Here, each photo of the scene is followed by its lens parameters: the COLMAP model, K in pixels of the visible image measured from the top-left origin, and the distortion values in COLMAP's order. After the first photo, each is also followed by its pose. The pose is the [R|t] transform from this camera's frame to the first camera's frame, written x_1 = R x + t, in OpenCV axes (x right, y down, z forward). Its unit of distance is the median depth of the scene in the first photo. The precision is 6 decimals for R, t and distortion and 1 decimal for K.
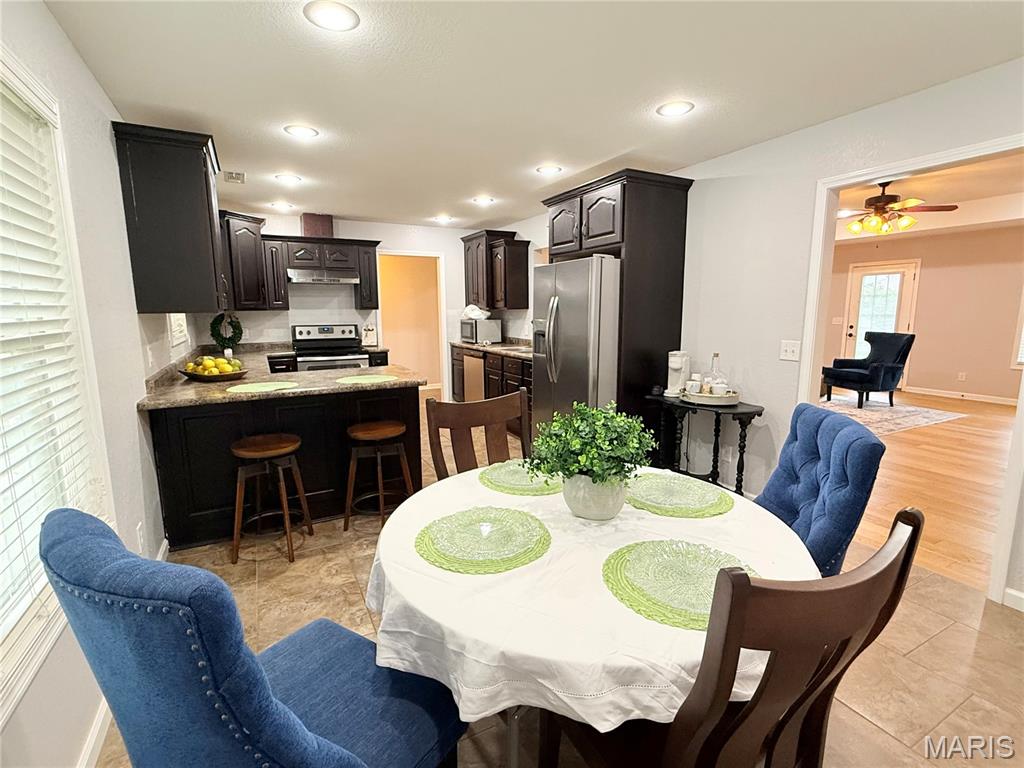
lens RADIAL K [[481.0, 0, 512.4], [0, 481.0, 384.0], [0, 0, 1]] dist [-0.003557, 0.001196]
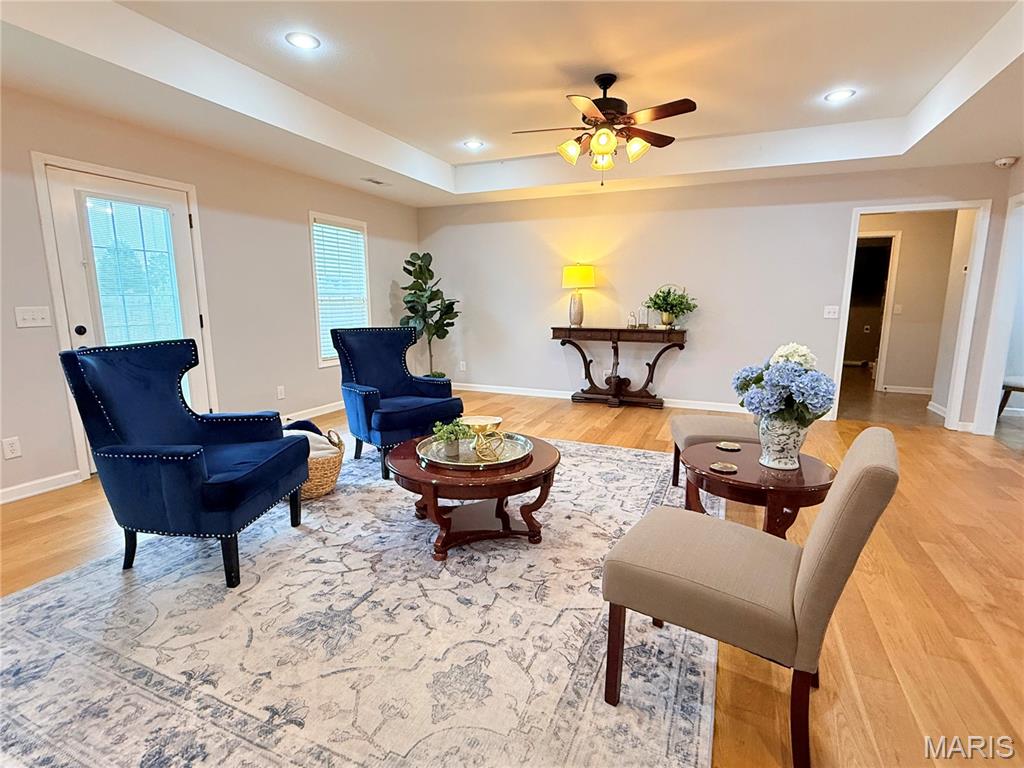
lens RADIAL K [[505.3, 0, 509.6], [0, 505.3, 385.6], [0, 0, 1]] dist [0.000307, 0.000605]
pose [[-0.627653, -0.128123, 0.767878, 0.217939], [0.122068, 0.957966, 0.259616, -0.166439], [-0.768864, 0.256682, -0.585630, 1.178092]]
